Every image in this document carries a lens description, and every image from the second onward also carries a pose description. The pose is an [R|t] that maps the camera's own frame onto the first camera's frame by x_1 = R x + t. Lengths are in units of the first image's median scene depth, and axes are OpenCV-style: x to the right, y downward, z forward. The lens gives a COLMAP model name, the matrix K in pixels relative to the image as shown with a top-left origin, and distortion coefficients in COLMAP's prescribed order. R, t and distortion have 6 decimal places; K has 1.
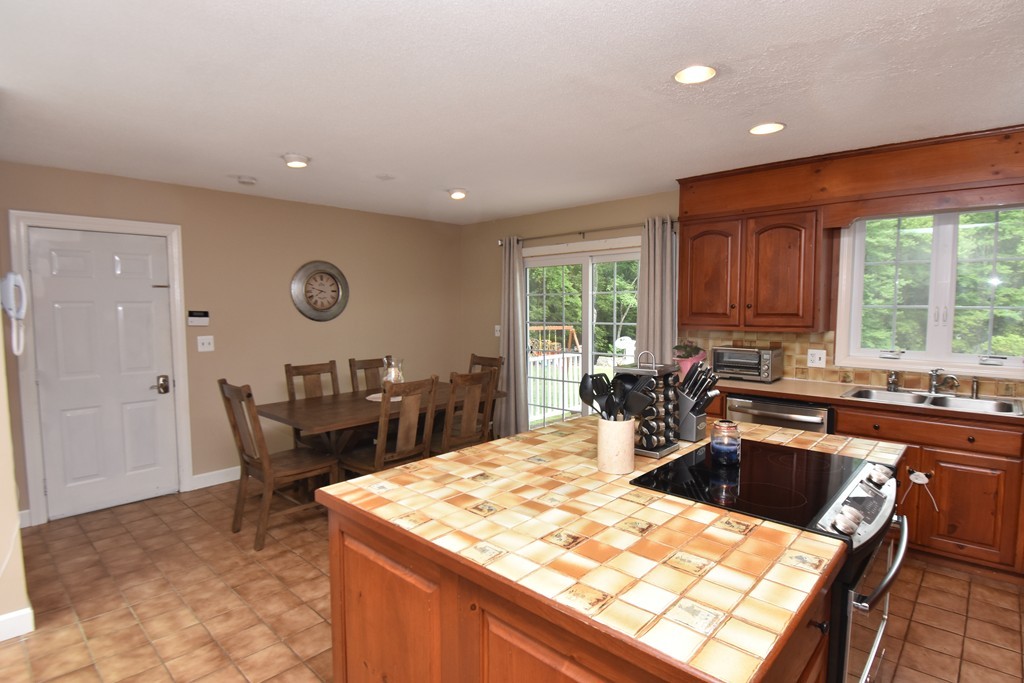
lens RADIAL K [[527.8, 0, 515.2], [0, 527.8, 341.7], [0, 0, 1]] dist [0.000175, -0.000032]
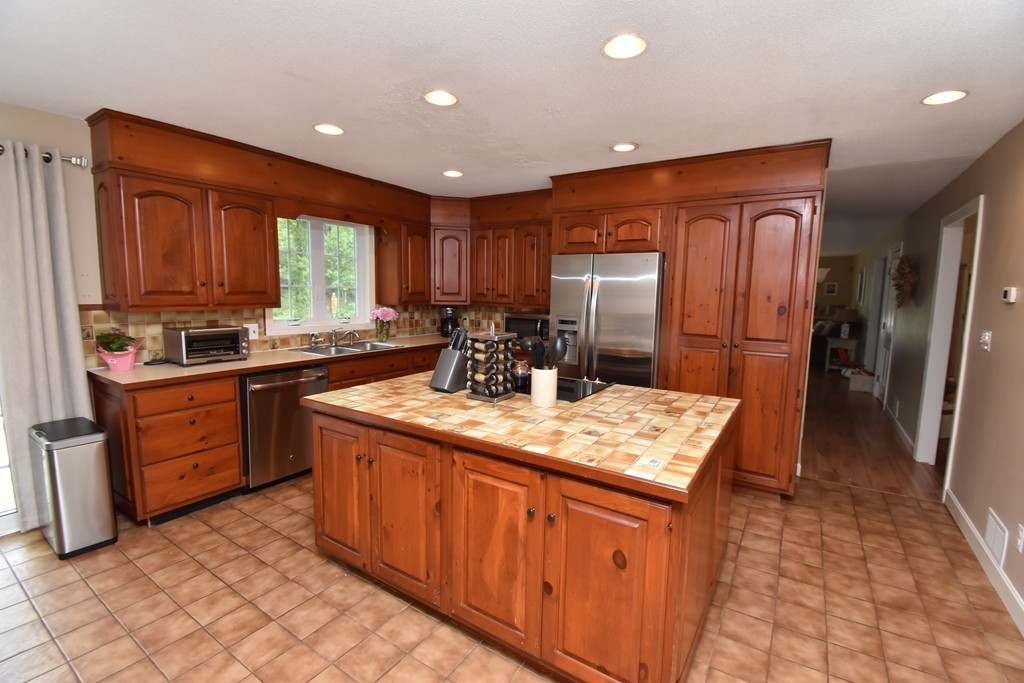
lens RADIAL K [[453.5, 0, 514.1], [0, 453.5, 339.5], [0, 0, 1]] dist [0.001263, -0.016004]
pose [[-0.172727, -0.108455, 0.978981, -0.876874], [0.052407, 0.991500, 0.119089, -0.070197], [-0.983575, 0.071876, -0.165575, 1.163566]]
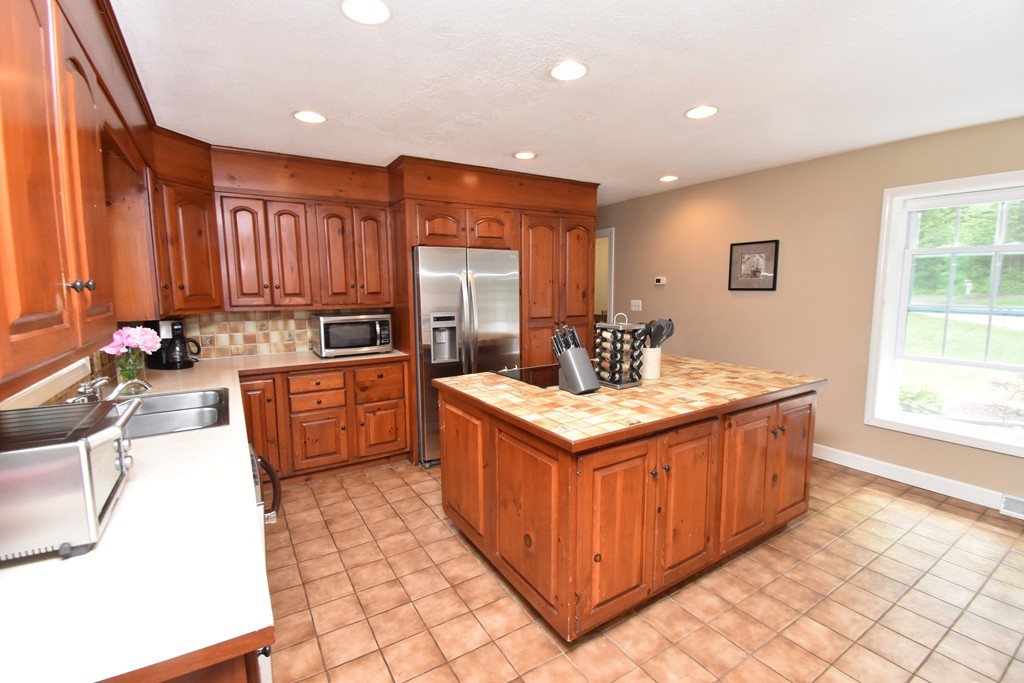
lens RADIAL K [[453.5, 0, 514.1], [0, 453.5, 339.5], [0, 0, 1]] dist [0.001263, -0.016004]
pose [[-0.964345, -0.019168, 0.263955, 0.211716], [0.031047, 0.982293, 0.184762, -0.146398], [-0.262823, 0.186369, -0.946674, 2.265661]]
